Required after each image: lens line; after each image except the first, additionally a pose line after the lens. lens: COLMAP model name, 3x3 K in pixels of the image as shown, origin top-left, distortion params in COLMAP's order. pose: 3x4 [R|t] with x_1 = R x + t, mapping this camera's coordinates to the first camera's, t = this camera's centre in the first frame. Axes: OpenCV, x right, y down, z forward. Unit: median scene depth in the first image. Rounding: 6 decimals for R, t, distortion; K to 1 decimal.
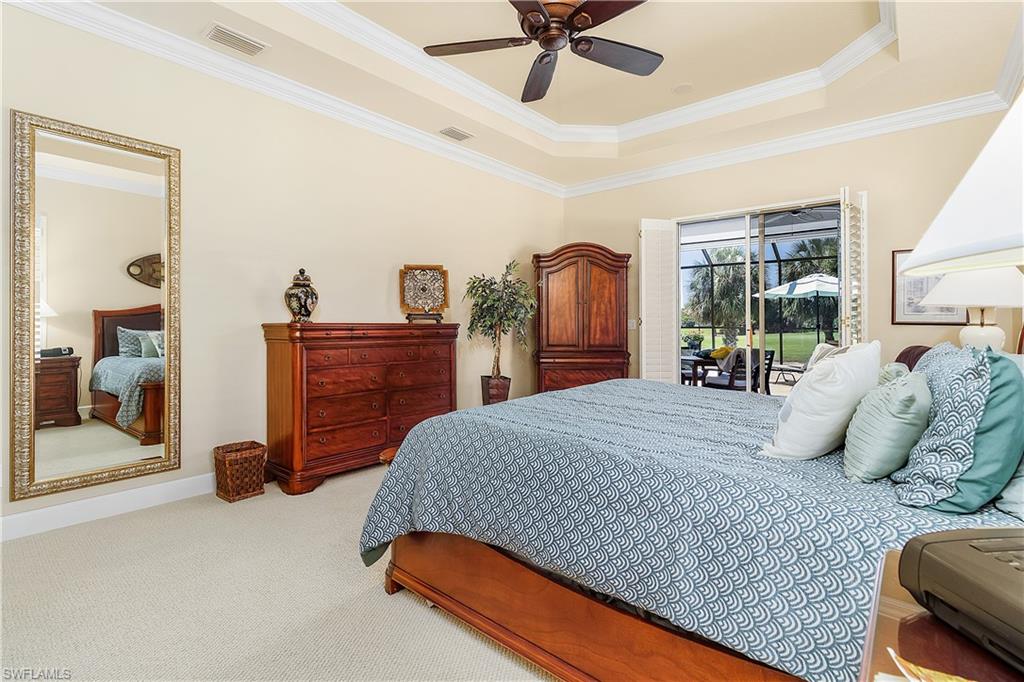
lens RADIAL K [[478.8, 0, 511.5], [0, 478.8, 326.7], [0, 0, 1]] dist [0.000803, 0.000253]
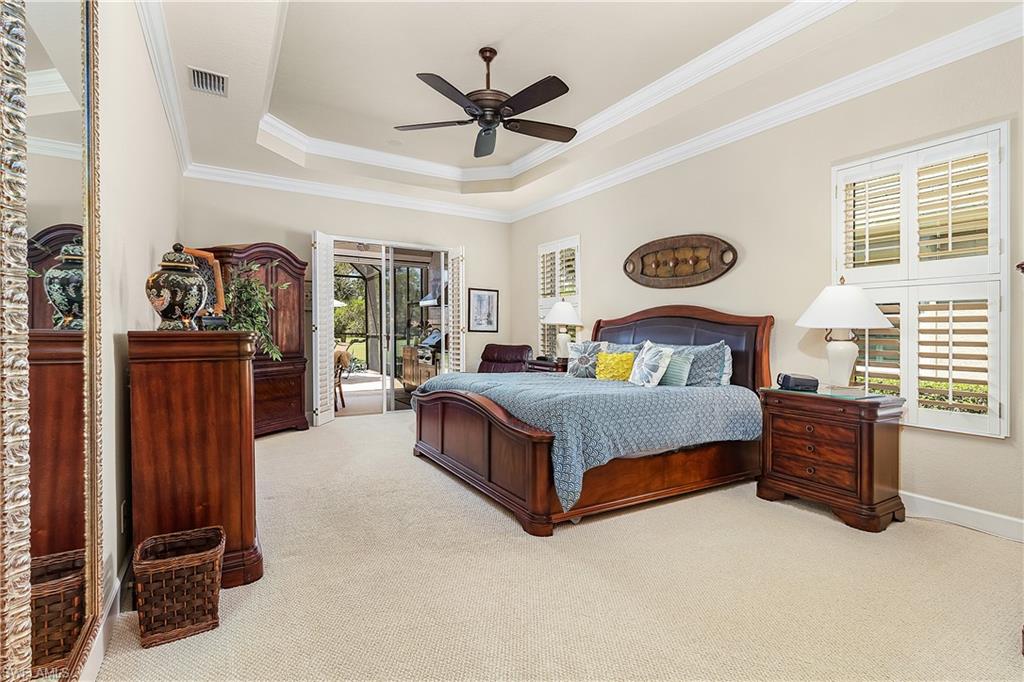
lens RADIAL K [[478.8, 0, 511.5], [0, 478.8, 326.7], [0, 0, 1]] dist [0.000803, 0.000253]
pose [[0.315387, 0.008459, 0.948925, -0.742833], [0.000224, 0.999960, -0.008988, -0.006710], [-0.948963, 0.003047, 0.315372, 0.335673]]
